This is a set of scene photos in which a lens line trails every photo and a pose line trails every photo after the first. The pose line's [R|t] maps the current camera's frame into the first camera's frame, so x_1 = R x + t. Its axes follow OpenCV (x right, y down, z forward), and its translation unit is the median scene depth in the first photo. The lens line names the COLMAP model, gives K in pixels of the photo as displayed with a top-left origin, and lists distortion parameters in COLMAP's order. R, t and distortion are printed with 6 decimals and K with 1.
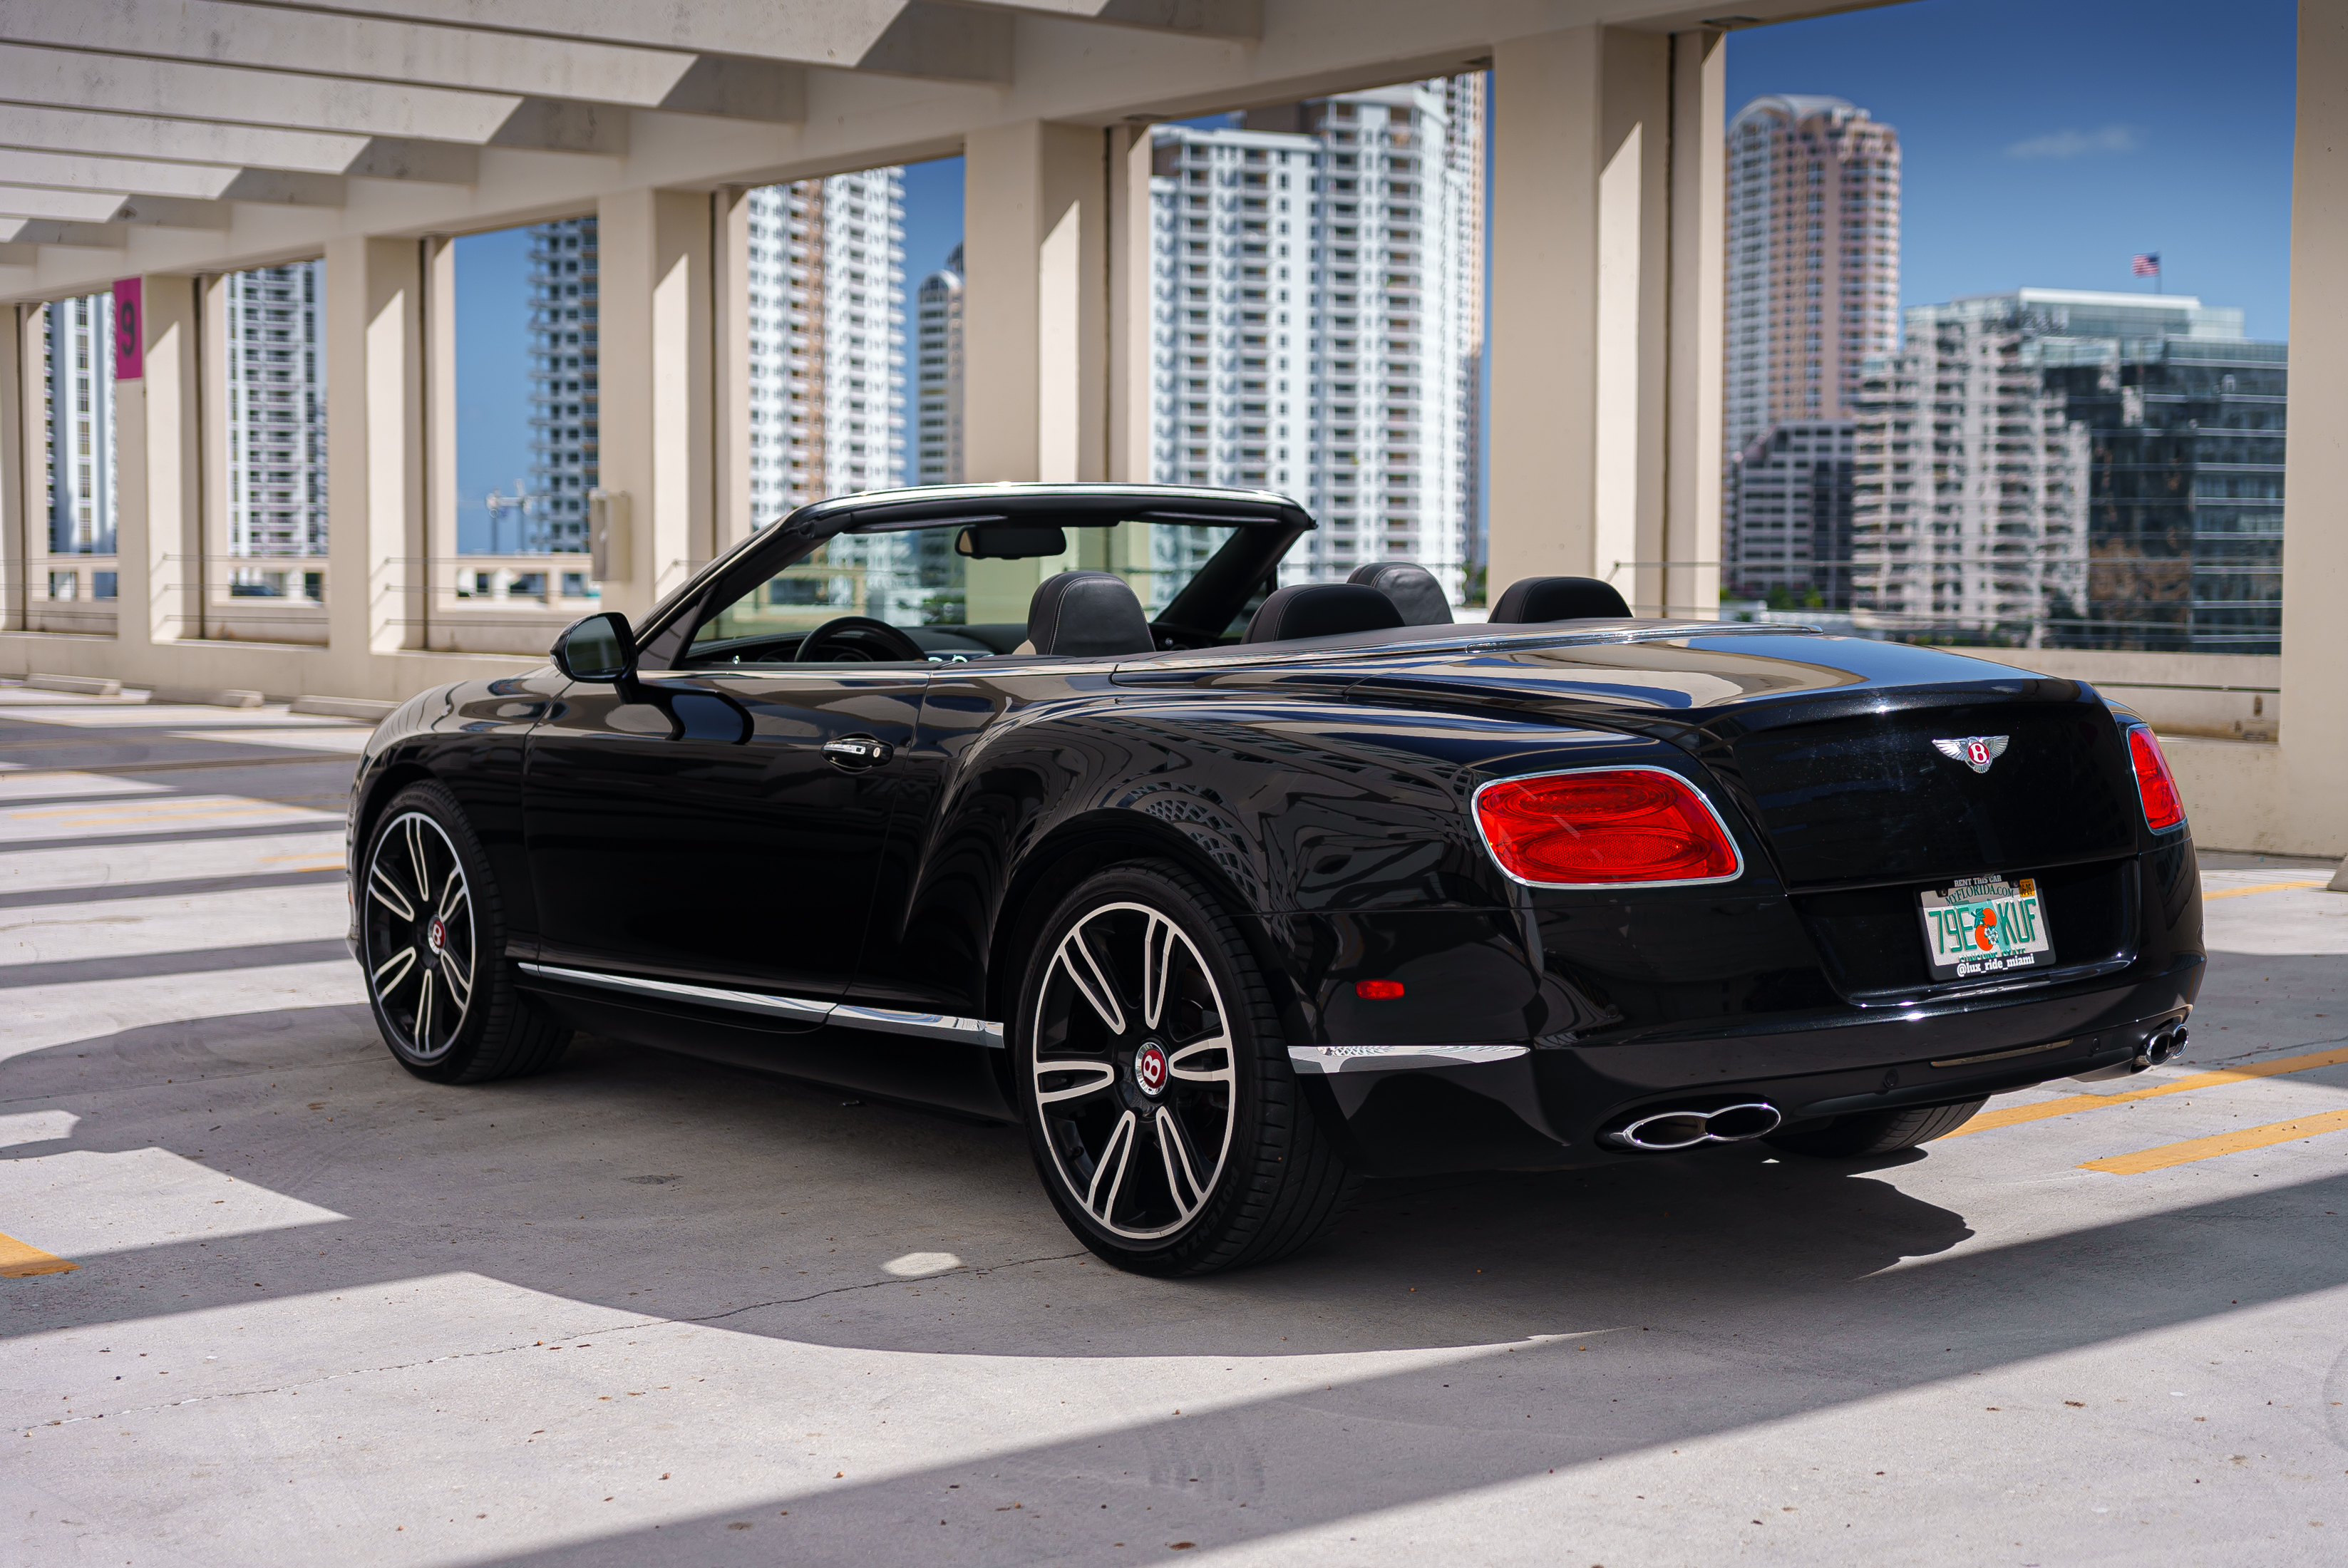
lens RADIAL K [[3435.0, 0, 1174.0], [0, 3435.0, 784.0], [0, 0, 1]] dist [-0.089973, 0.474613]
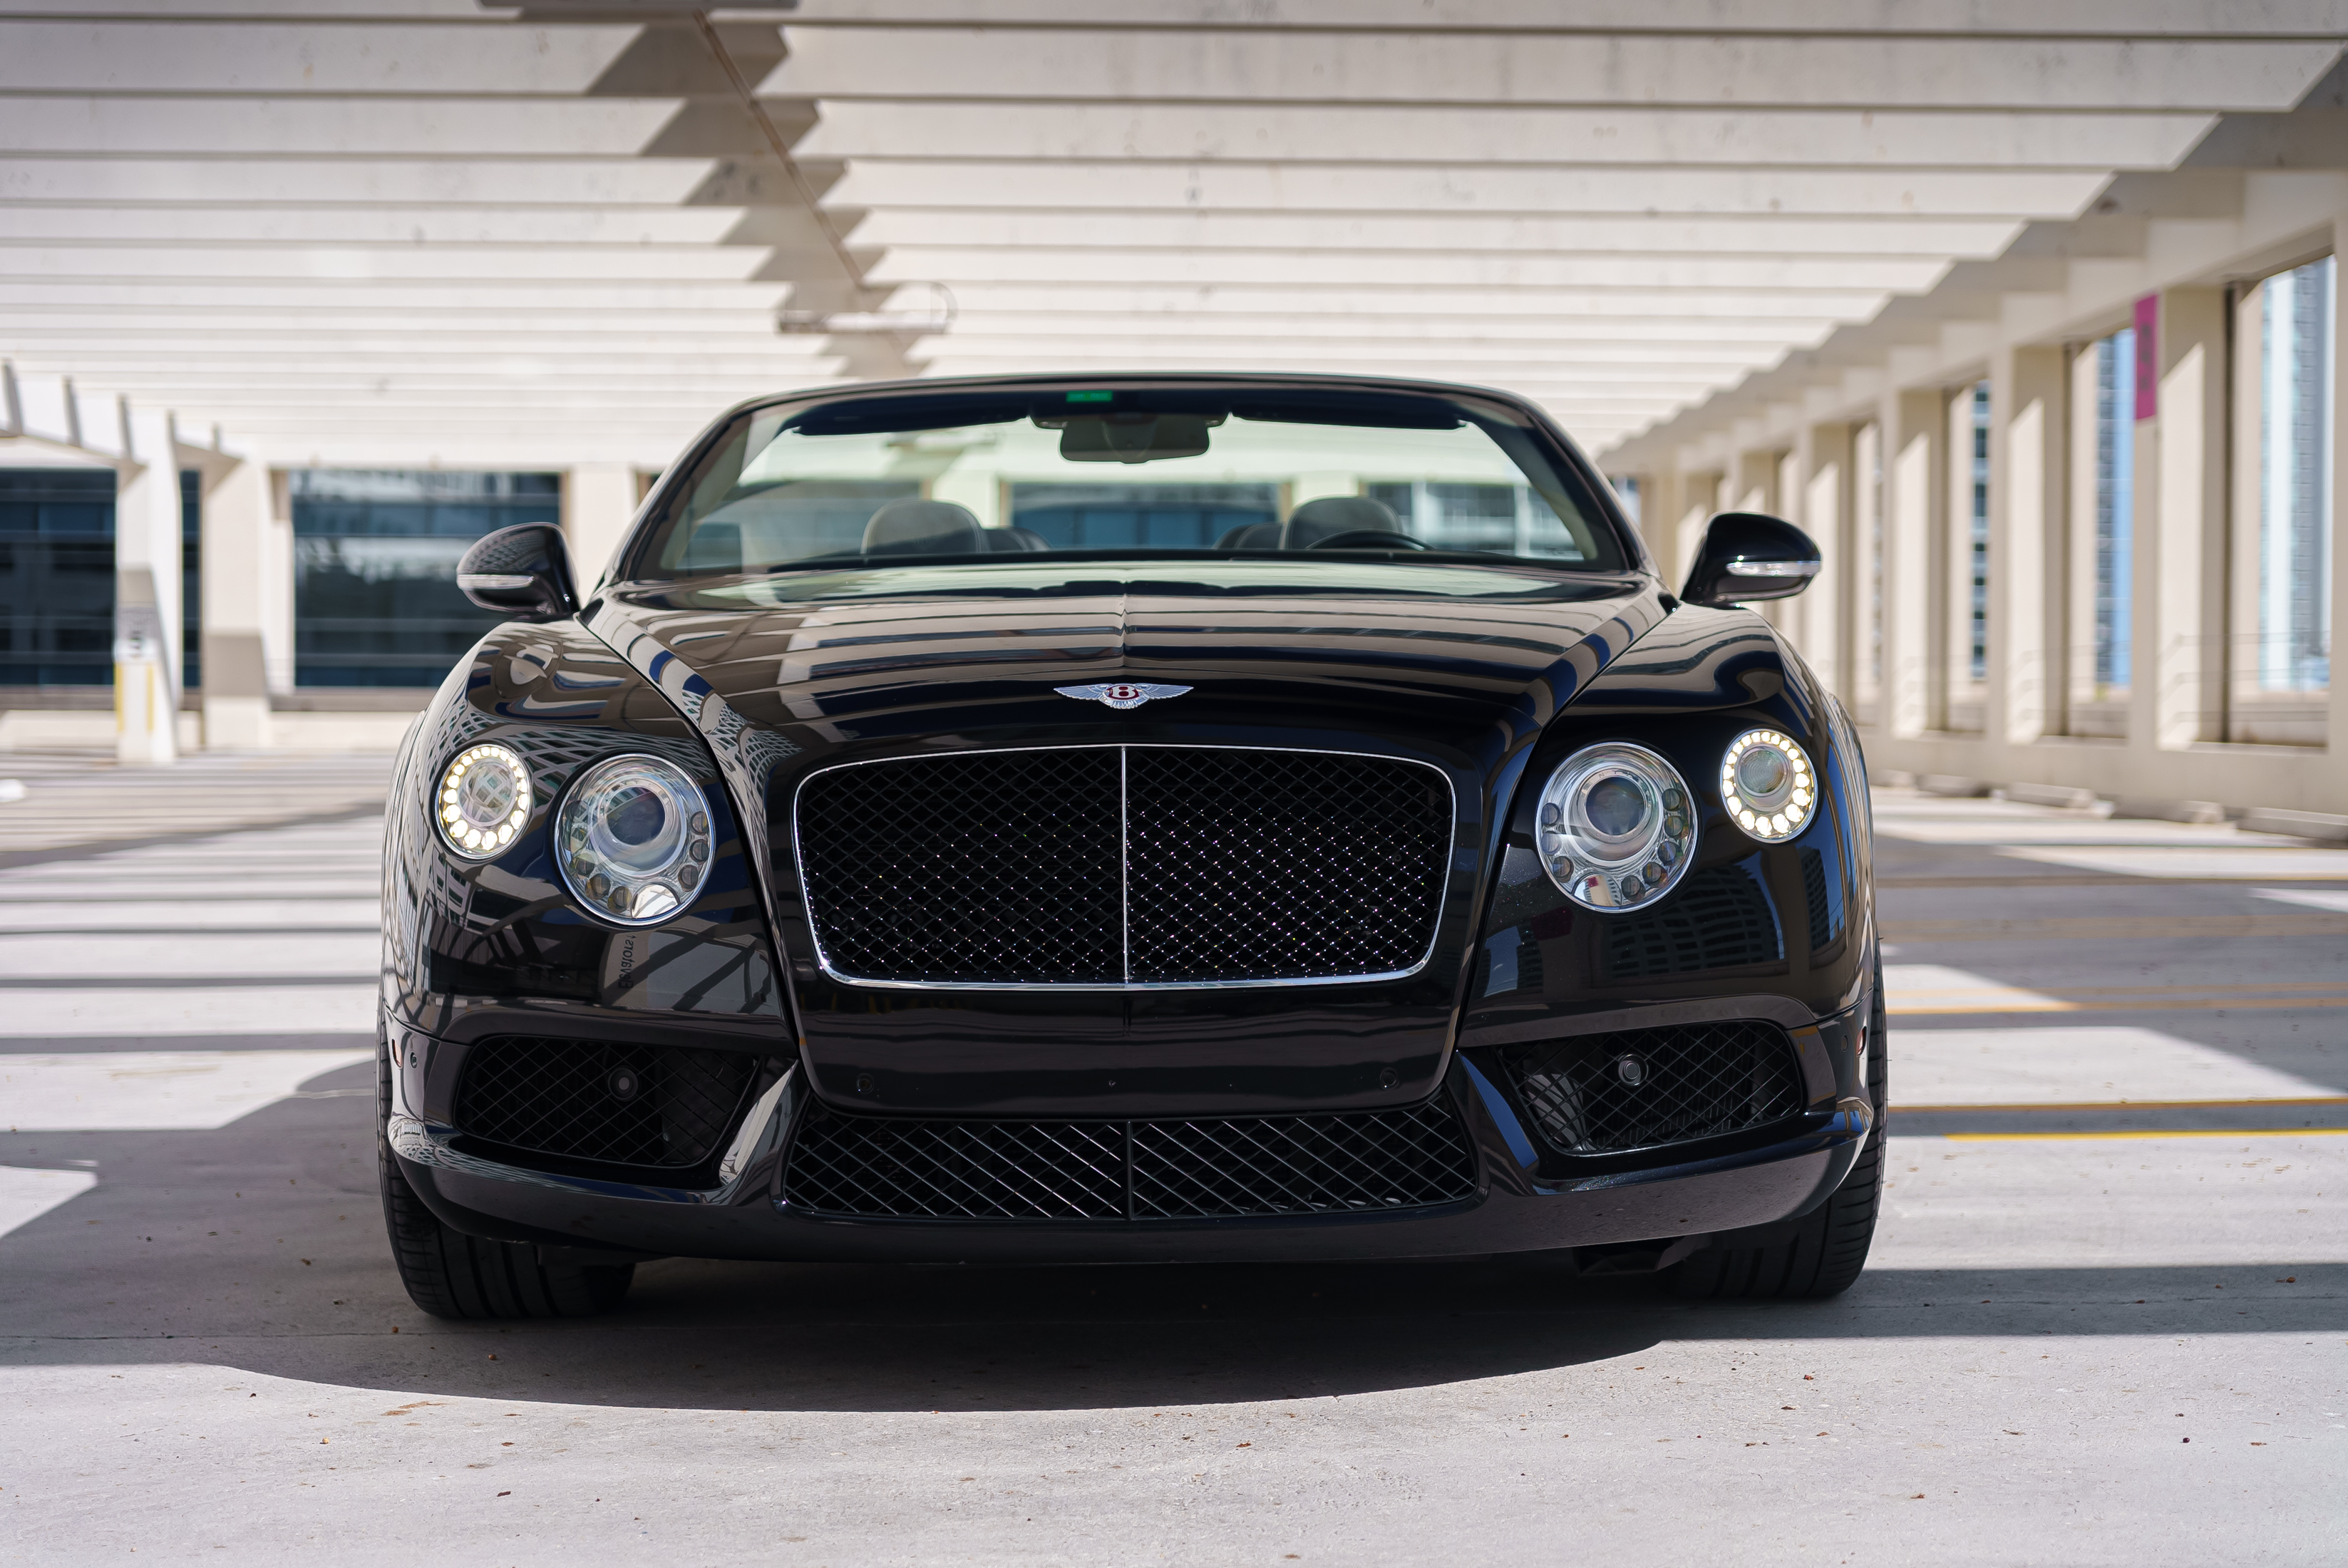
lens RADIAL K [[3807.4, 0, 1174.0], [0, 3807.4, 784.0], [0, 0, 1]] dist [0.018734, 0.004841]
pose [[0.800467, 0.014032, -0.599213, 0.072457], [-0.039722, 0.998770, -0.029675, 0.004030], [0.598059, 0.047556, 0.800040, 0.224788]]
